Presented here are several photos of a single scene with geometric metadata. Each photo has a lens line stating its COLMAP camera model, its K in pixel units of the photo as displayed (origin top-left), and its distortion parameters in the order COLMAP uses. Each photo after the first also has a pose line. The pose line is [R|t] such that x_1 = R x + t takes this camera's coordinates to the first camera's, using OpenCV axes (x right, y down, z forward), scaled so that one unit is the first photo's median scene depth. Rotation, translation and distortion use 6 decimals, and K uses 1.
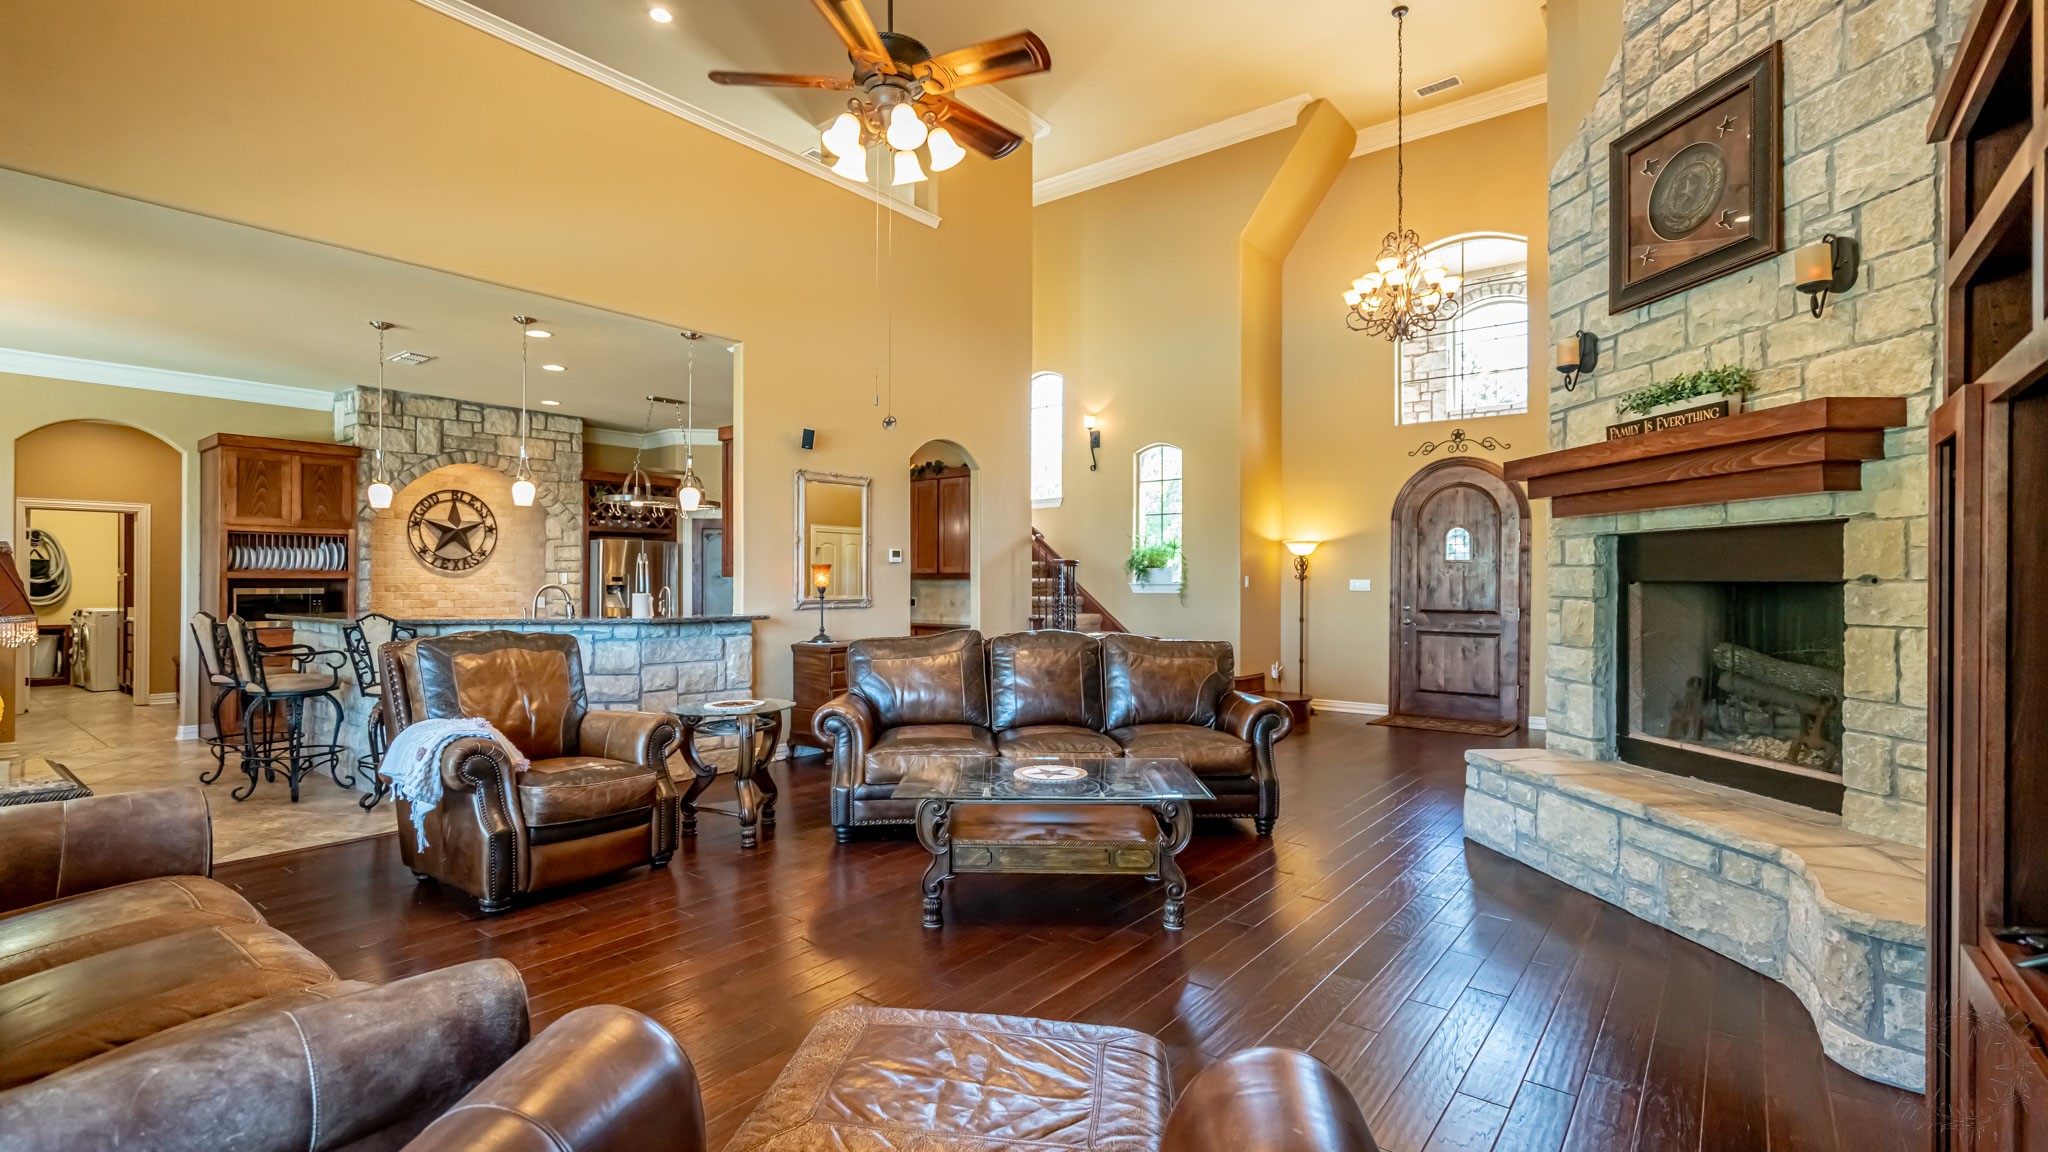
lens RADIAL K [[914.5, 0, 1014.2], [0, 914.5, 576.7], [0, 0, 1]] dist [-0.000858, 0.000060]
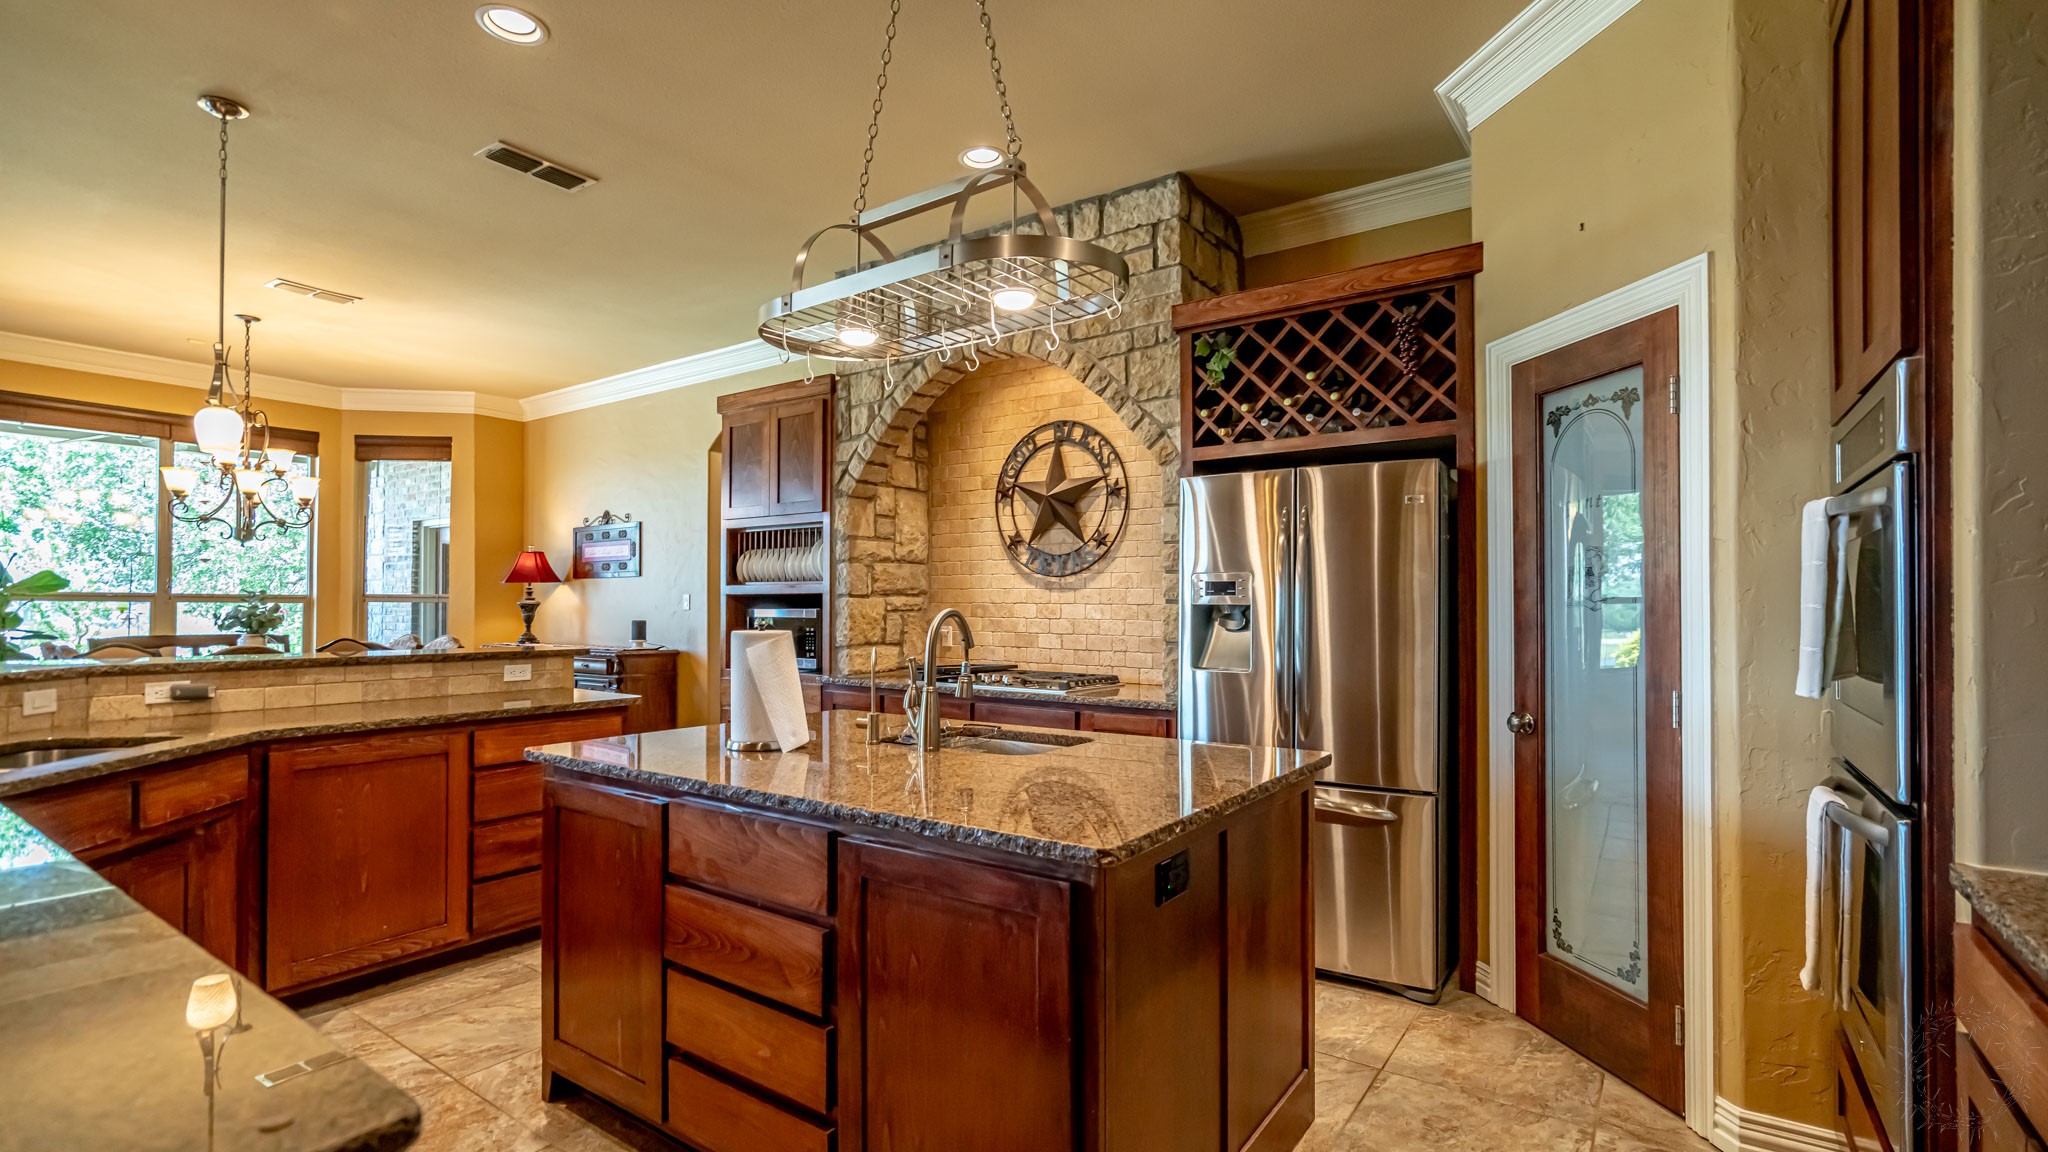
lens RADIAL K [[936.0, 0, 1021.9], [0, 936.0, 590.2], [0, 0, 1]] dist [-0.002306, 0.000211]
pose [[0.053603, -0.018716, -0.998387, -0.090609], [0.004807, 0.999818, -0.018485, 0.010745], [0.998551, -0.003808, 0.053683, 0.990408]]
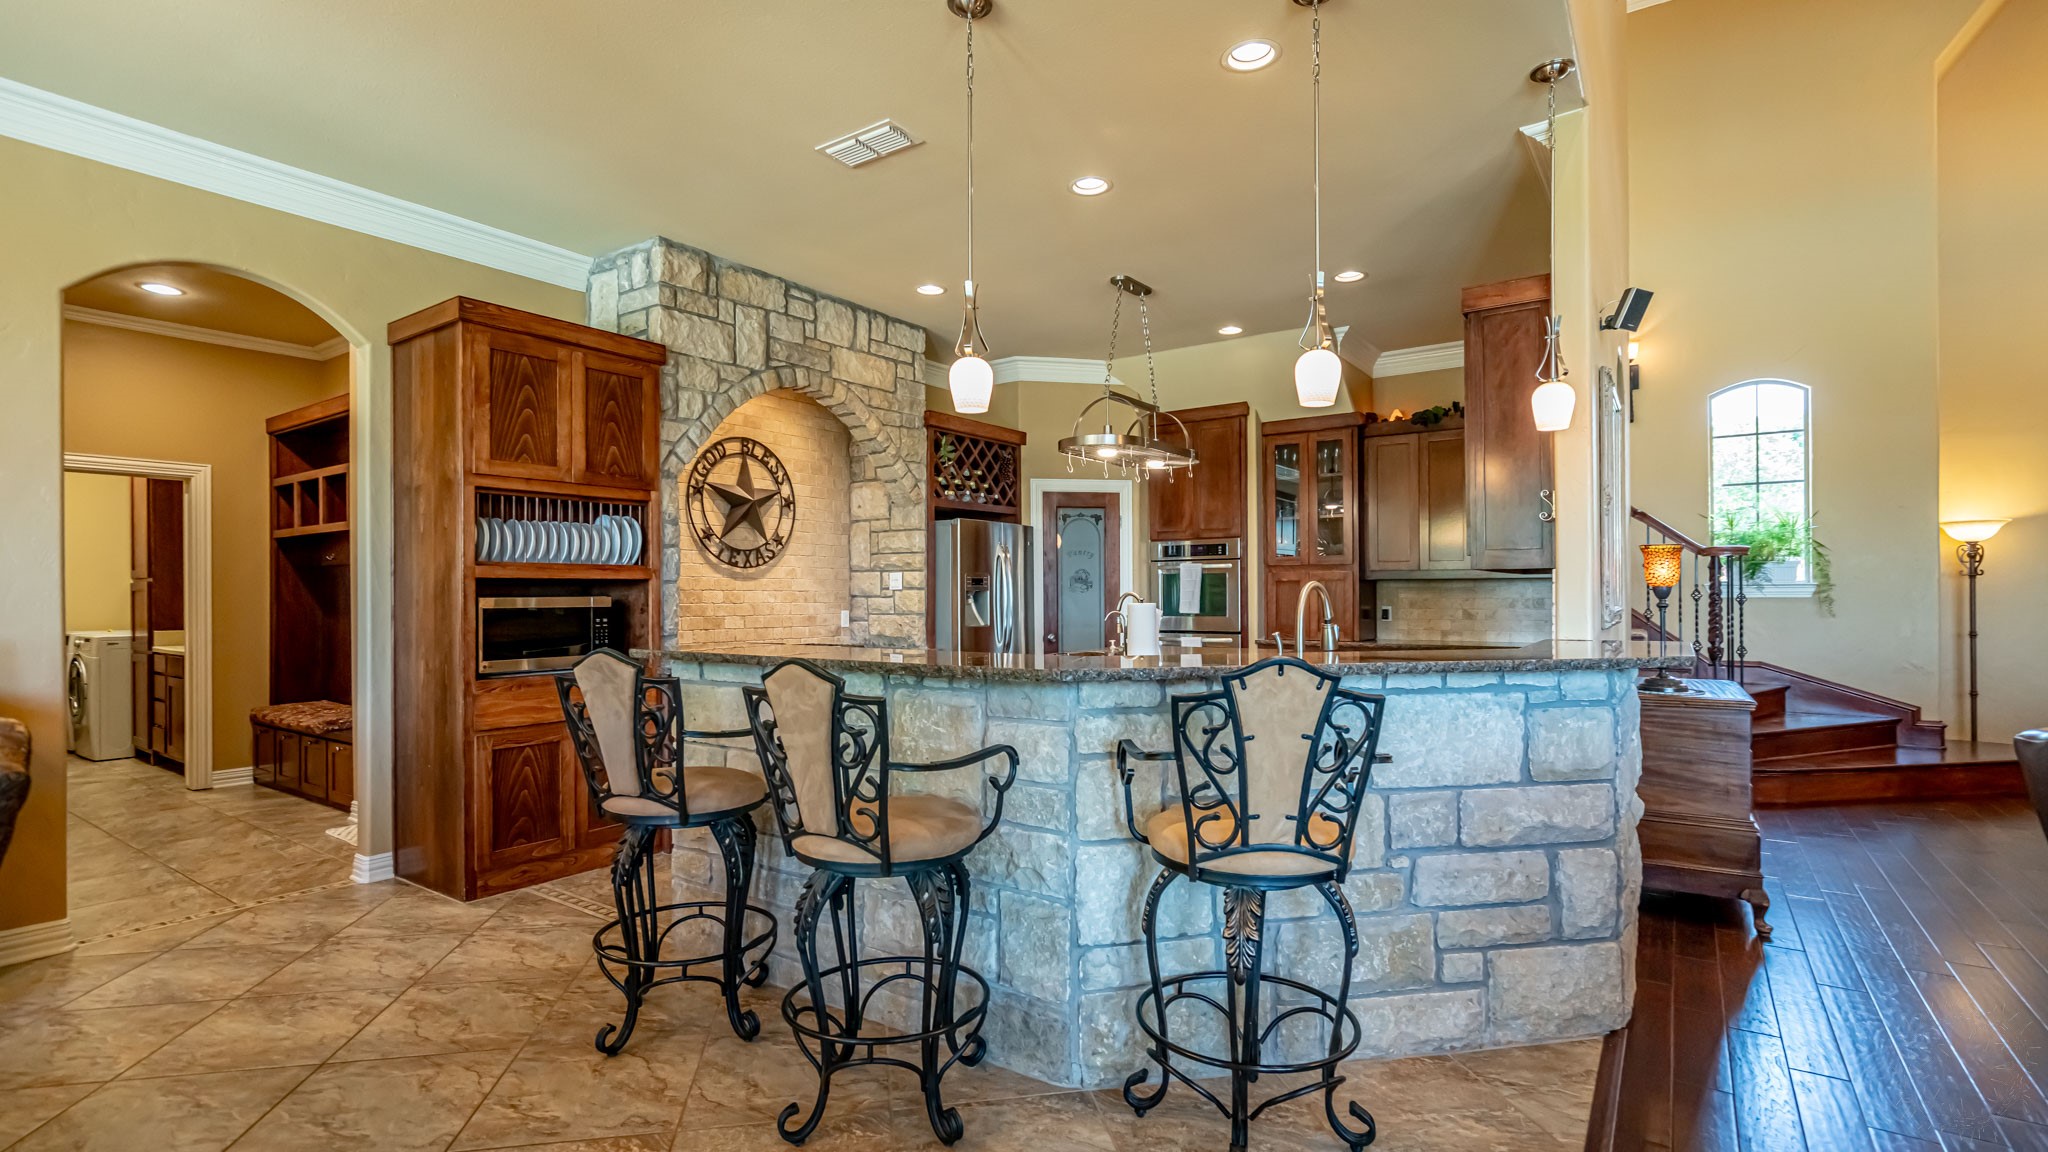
lens RADIAL K [[936.0, 0, 1021.9], [0, 936.0, 590.2], [0, 0, 1]] dist [-0.002306, 0.000211]
pose [[0.998377, -0.005825, 0.056652, -0.481169], [0.005618, 0.999977, 0.003803, 0.007047], [-0.056673, -0.003479, 0.998387, 0.373729]]
